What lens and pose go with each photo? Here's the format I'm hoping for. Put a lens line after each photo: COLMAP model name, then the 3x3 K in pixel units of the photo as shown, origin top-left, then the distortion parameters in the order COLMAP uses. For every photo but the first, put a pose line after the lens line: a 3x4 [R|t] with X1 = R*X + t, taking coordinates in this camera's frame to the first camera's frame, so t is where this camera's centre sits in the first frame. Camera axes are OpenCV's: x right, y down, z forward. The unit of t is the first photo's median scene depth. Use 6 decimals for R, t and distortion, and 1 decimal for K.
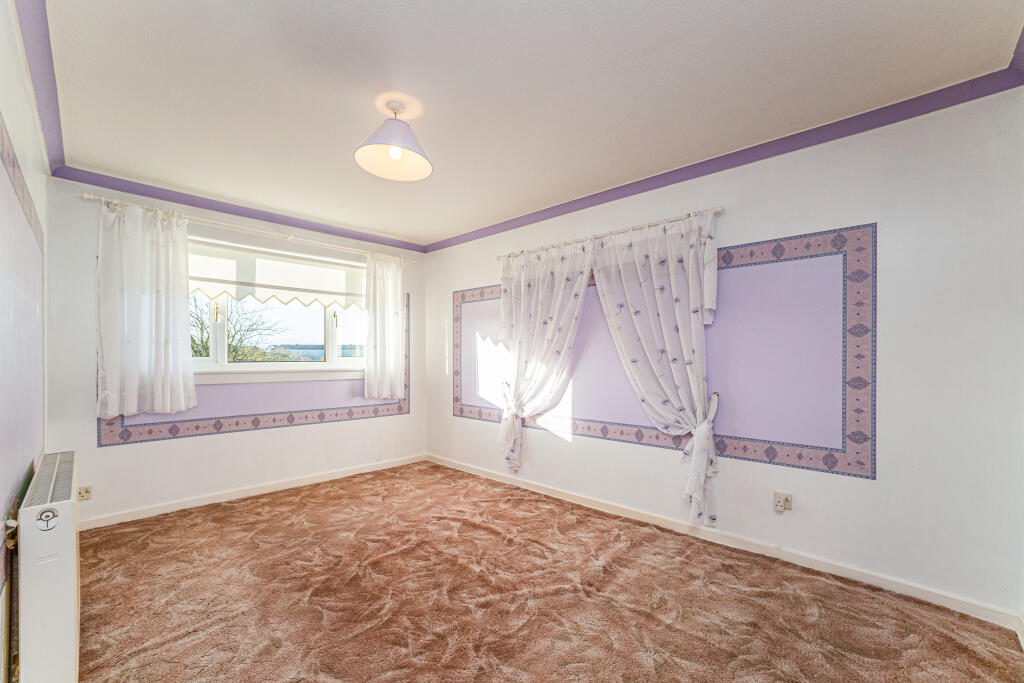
lens RADIAL K [[420.6, 0, 512.0], [0, 420.6, 341.5], [0, 0, 1]] dist [-0.000780, 0.000119]
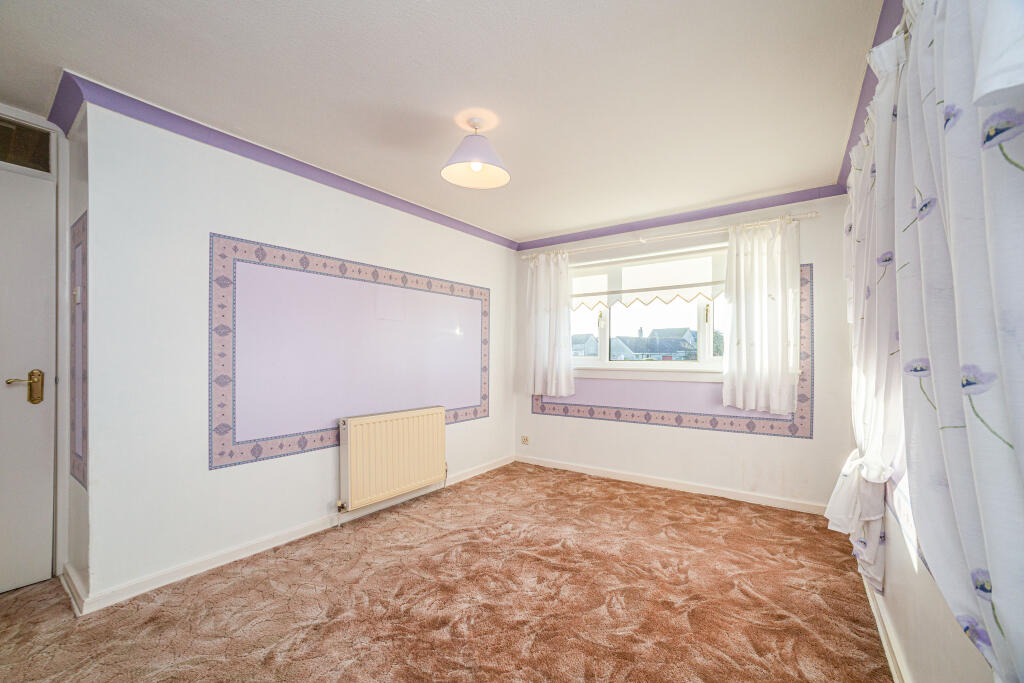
lens RADIAL K [[425.7, 0, 512.0], [0, 425.7, 341.5], [0, 0, 1]] dist [-0.037770, 0.000224]
pose [[0.145121, -0.034892, -0.988799, 0.482199], [0.033416, 0.998981, -0.030347, 0.023306], [0.988850, -0.028637, 0.146139, 0.573071]]
